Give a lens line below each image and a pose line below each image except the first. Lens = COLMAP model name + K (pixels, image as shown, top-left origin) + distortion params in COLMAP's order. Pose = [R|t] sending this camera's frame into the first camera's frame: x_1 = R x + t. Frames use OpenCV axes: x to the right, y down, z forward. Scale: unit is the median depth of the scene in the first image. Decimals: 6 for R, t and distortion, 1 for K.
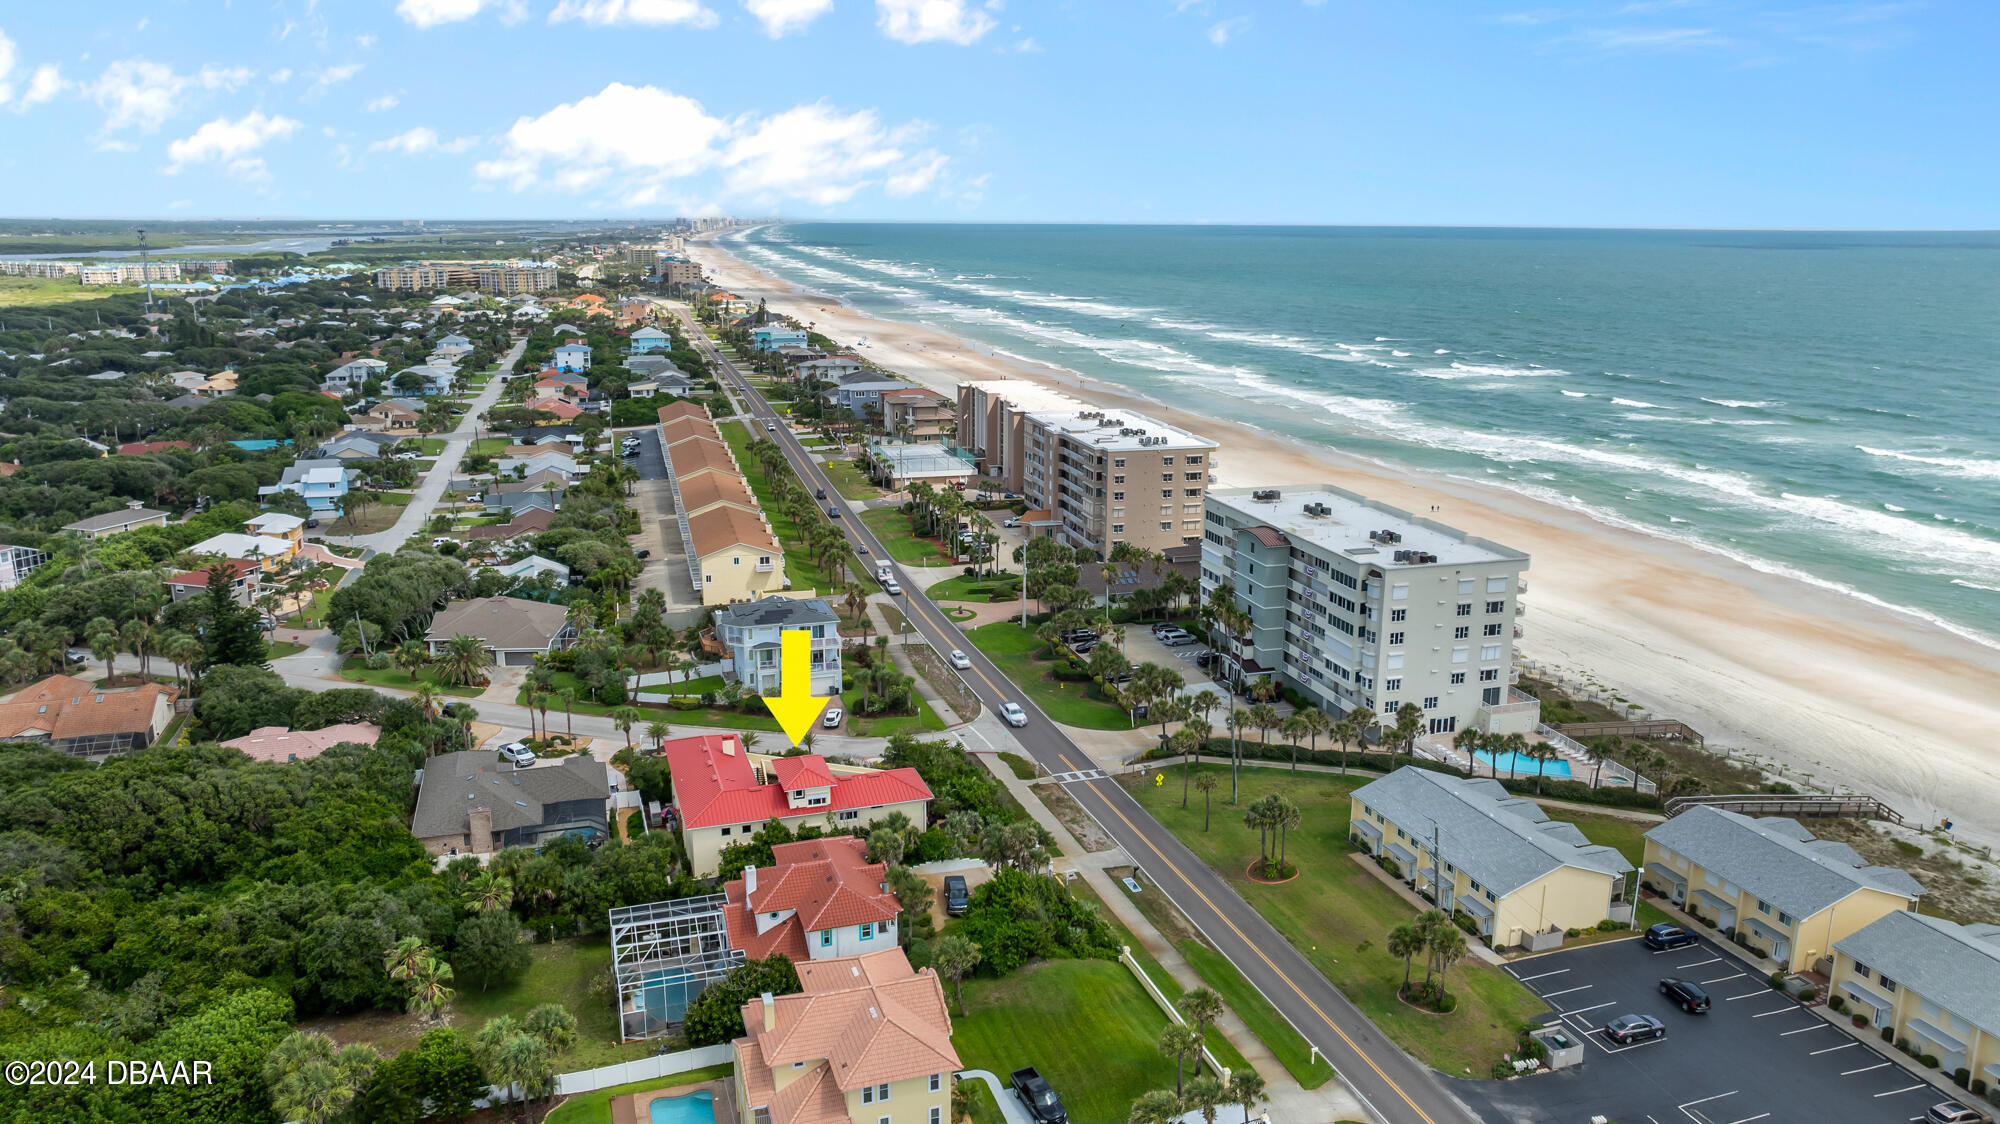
lens RADIAL K [[1400.4, 0, 1000.0], [0, 1400.4, 562.0], [0, 0, 1]] dist [-0.021704, 0.001779]
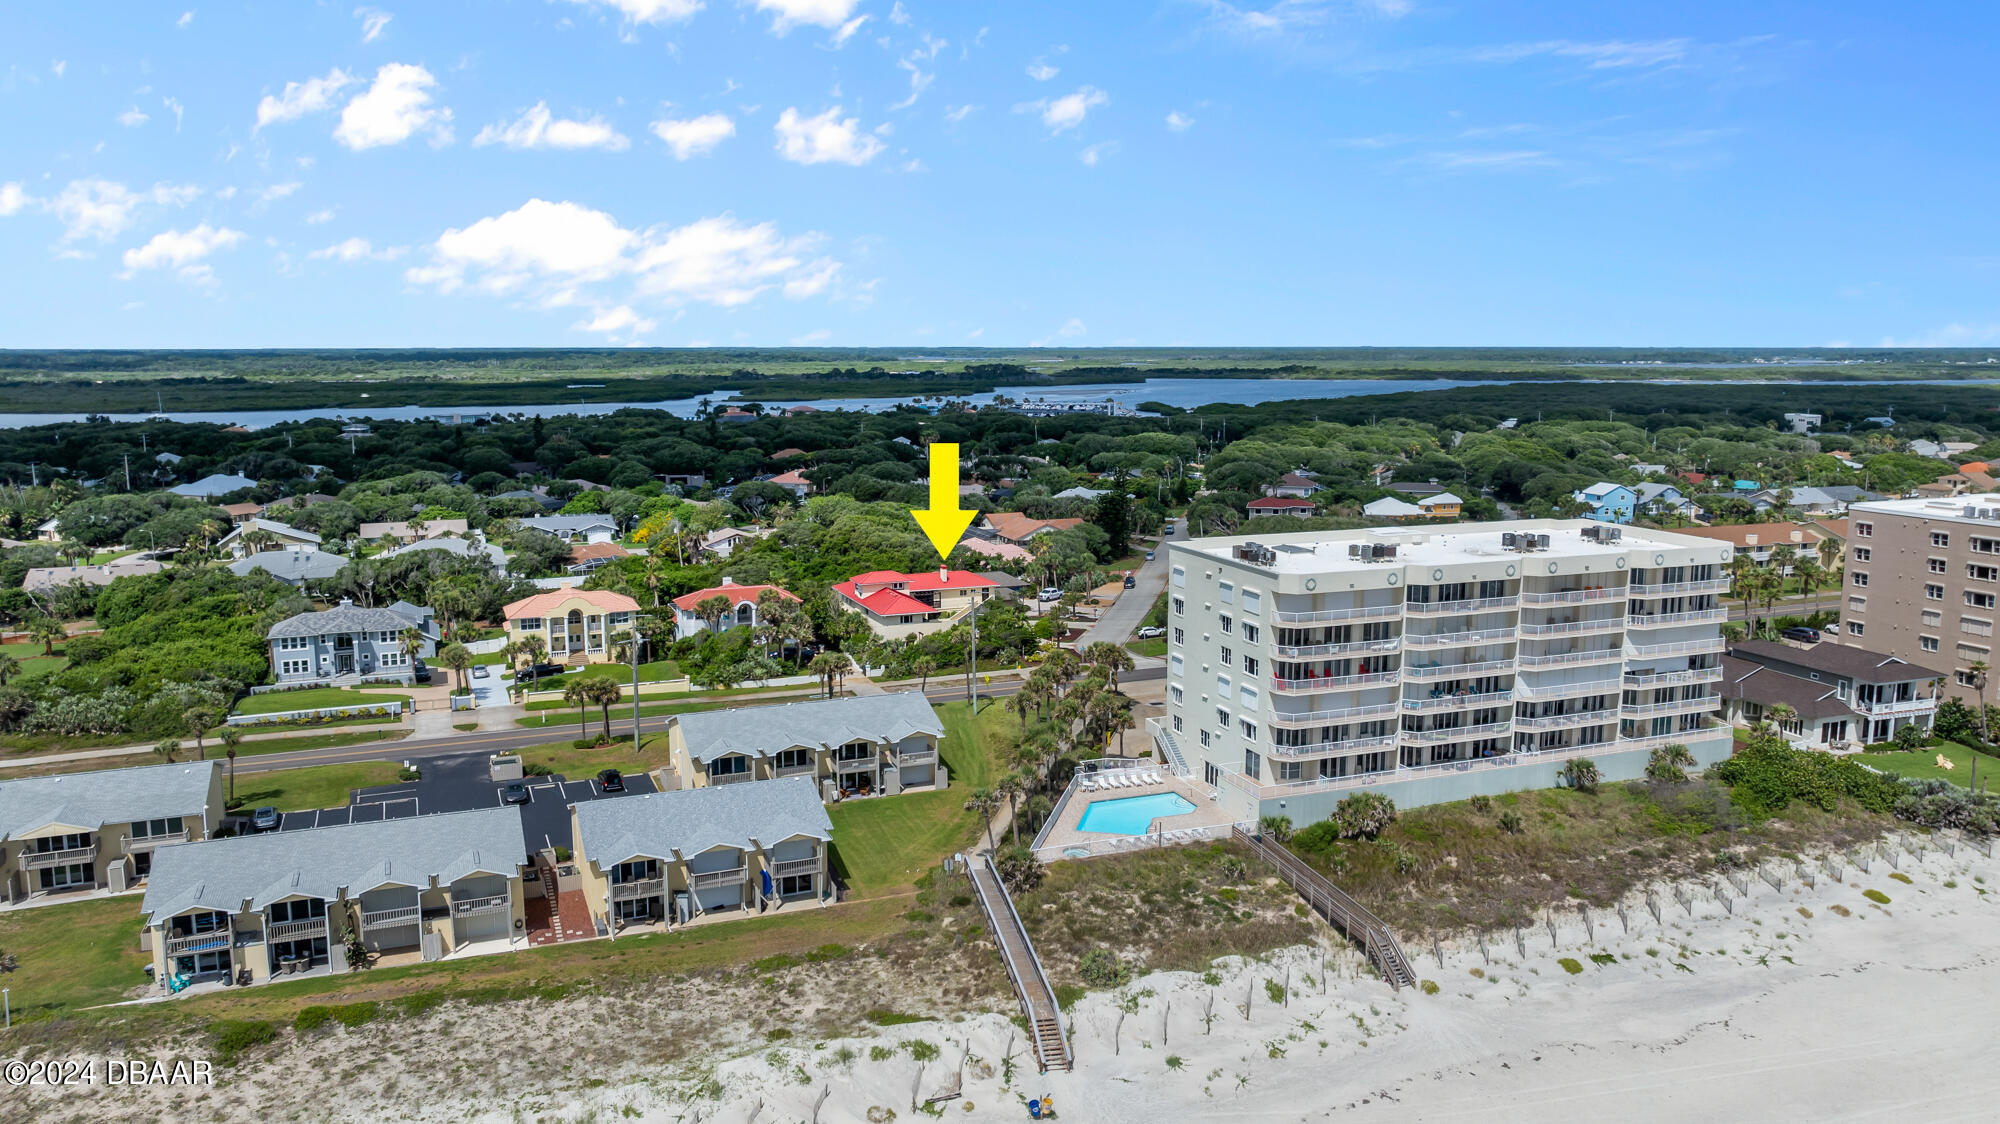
lens RADIAL K [[1400.4, 0, 1000.0], [0, 1400.4, 562.0], [0, 0, 1]] dist [-0.021704, 0.001779]
pose [[0.063238, 0.145564, -0.987326, 1.033521], [-0.235961, 0.963437, 0.126929, -0.061578], [0.969703, 0.224944, 0.095274, 0.792611]]
